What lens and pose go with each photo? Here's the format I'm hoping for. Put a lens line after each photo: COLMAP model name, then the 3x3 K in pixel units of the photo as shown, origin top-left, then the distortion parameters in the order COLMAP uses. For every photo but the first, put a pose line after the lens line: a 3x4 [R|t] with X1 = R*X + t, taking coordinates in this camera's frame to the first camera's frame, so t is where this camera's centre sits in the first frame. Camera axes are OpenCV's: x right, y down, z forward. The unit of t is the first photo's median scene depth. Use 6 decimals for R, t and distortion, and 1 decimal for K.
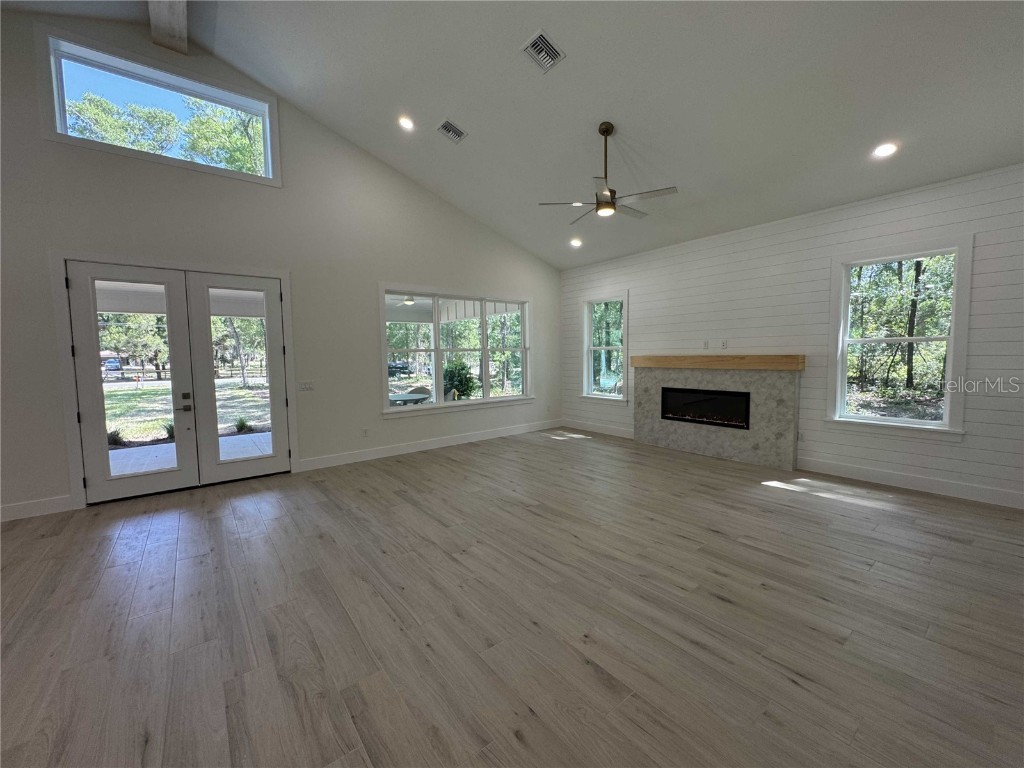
lens RADIAL K [[409.4, 0, 511.6], [0, 409.4, 383.1], [0, 0, 1]] dist [-0.003829, 0.000479]
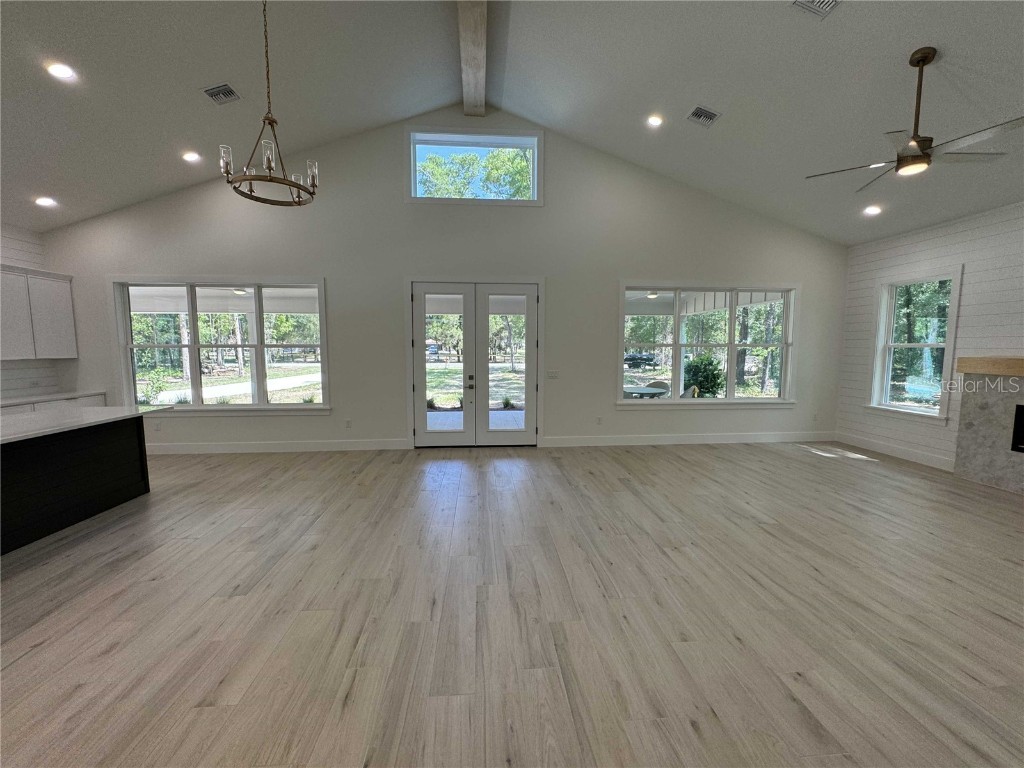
lens RADIAL K [[409.4, 0, 511.6], [0, 409.4, 383.1], [0, 0, 1]] dist [-0.003829, 0.000479]
pose [[0.833377, 0.066442, -0.548696, 0.043831], [-0.054279, 0.997788, 0.038382, -0.007937], [0.550033, -0.002204, 0.835140, -0.039434]]
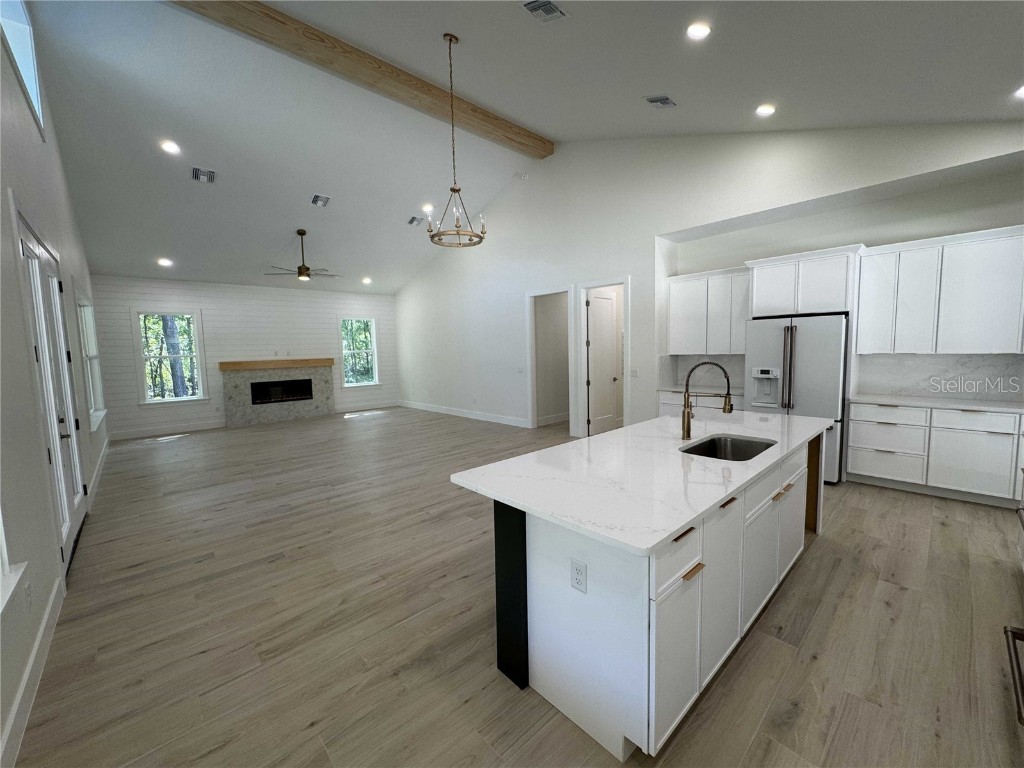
lens RADIAL K [[409.4, 0, 511.6], [0, 409.4, 383.1], [0, 0, 1]] dist [-0.003829, 0.000479]
pose [[-0.082341, -0.066457, 0.994386, -1.417697], [0.099101, 0.992283, 0.074523, -0.006609], [-0.991665, 0.104681, -0.075120, 0.244669]]
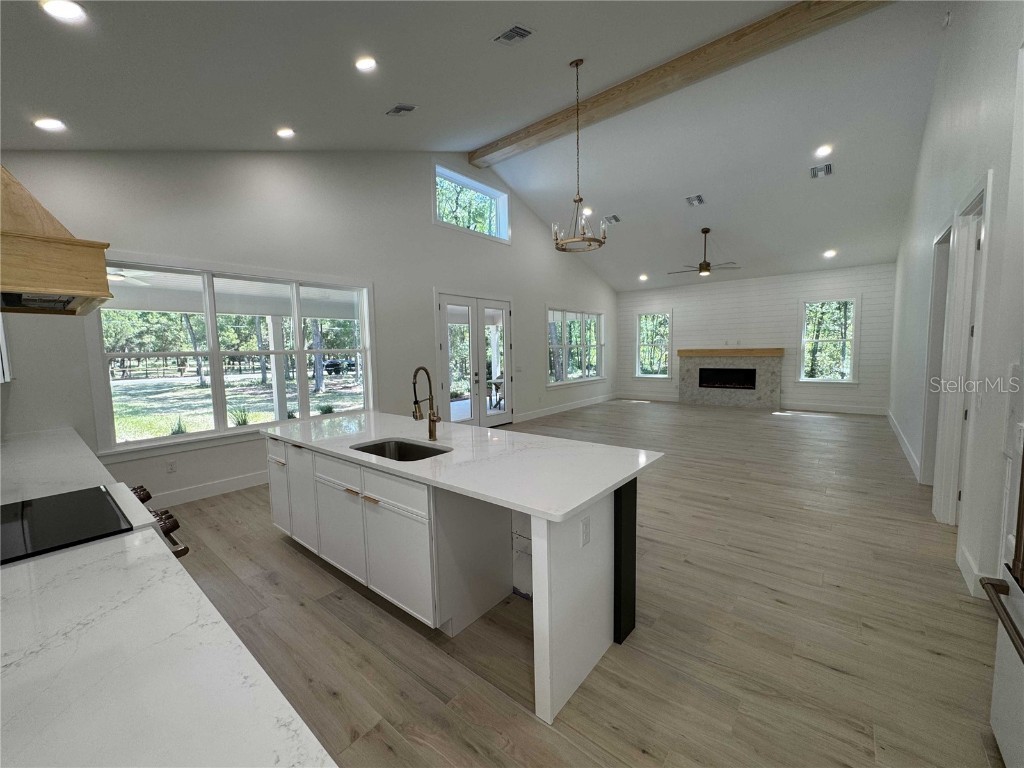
lens RADIAL K [[409.4, 0, 511.6], [0, 409.4, 383.1], [0, 0, 1]] dist [-0.003829, 0.000479]
pose [[0.976639, -0.021415, 0.213818, -0.919686], [0.019739, 0.999755, 0.009971, 0.048907], [-0.213979, -0.005517, 0.976823, -0.581386]]
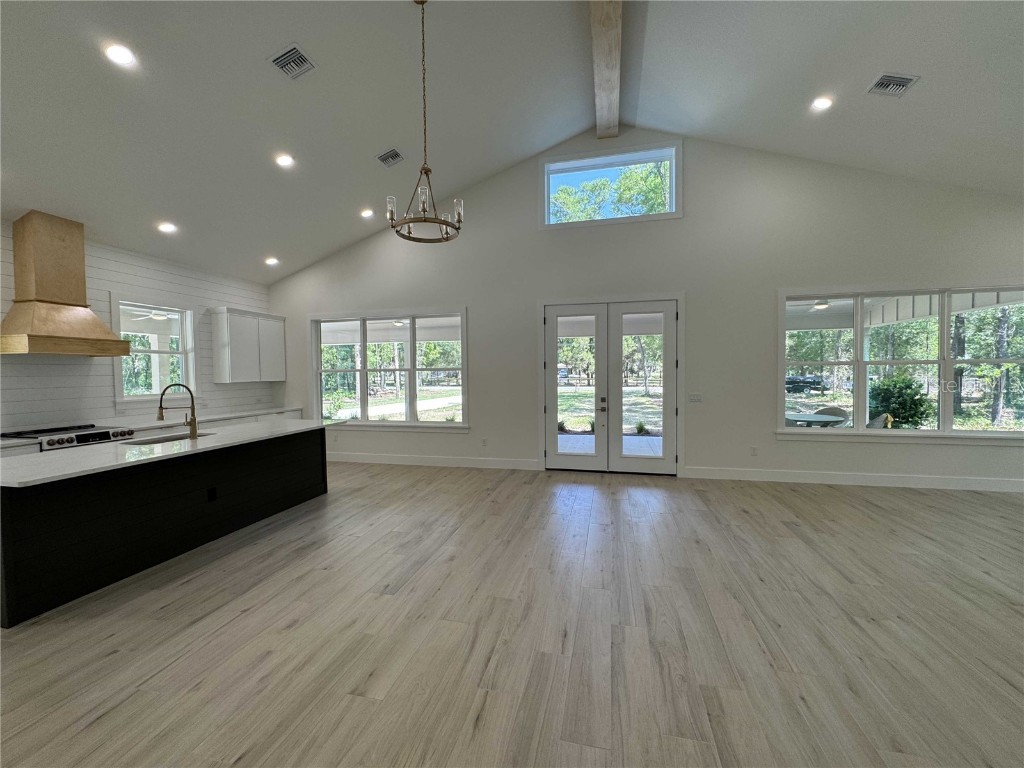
lens RADIAL K [[409.4, 0, 511.6], [0, 409.4, 383.1], [0, 0, 1]] dist [-0.003829, 0.000479]
pose [[0.622071, 0.033239, -0.782255, 0.029578], [-0.056057, 0.998425, -0.002153, -0.001611], [0.780952, 0.045190, 0.622955, -0.030545]]
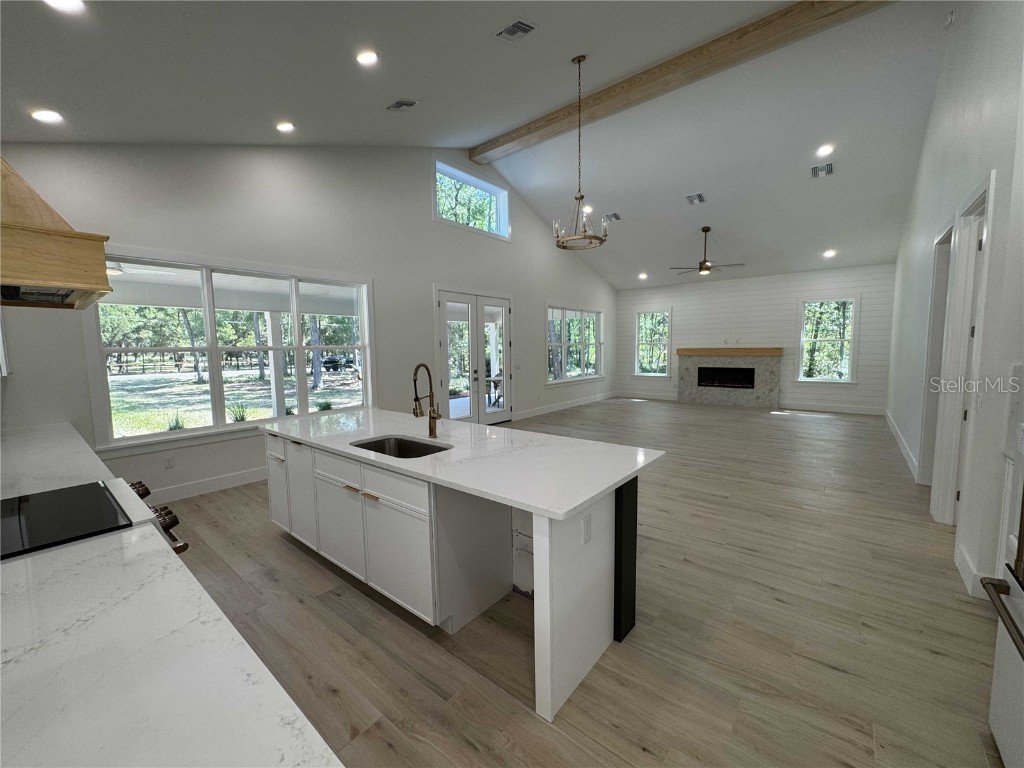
lens RADIAL K [[409.4, 0, 511.6], [0, 409.4, 383.1], [0, 0, 1]] dist [-0.003829, 0.000479]
pose [[0.975866, -0.016285, 0.217761, -0.922554], [0.013236, 0.999793, 0.015453, 0.049213], [-0.217968, -0.012198, 0.975880, -0.579186]]
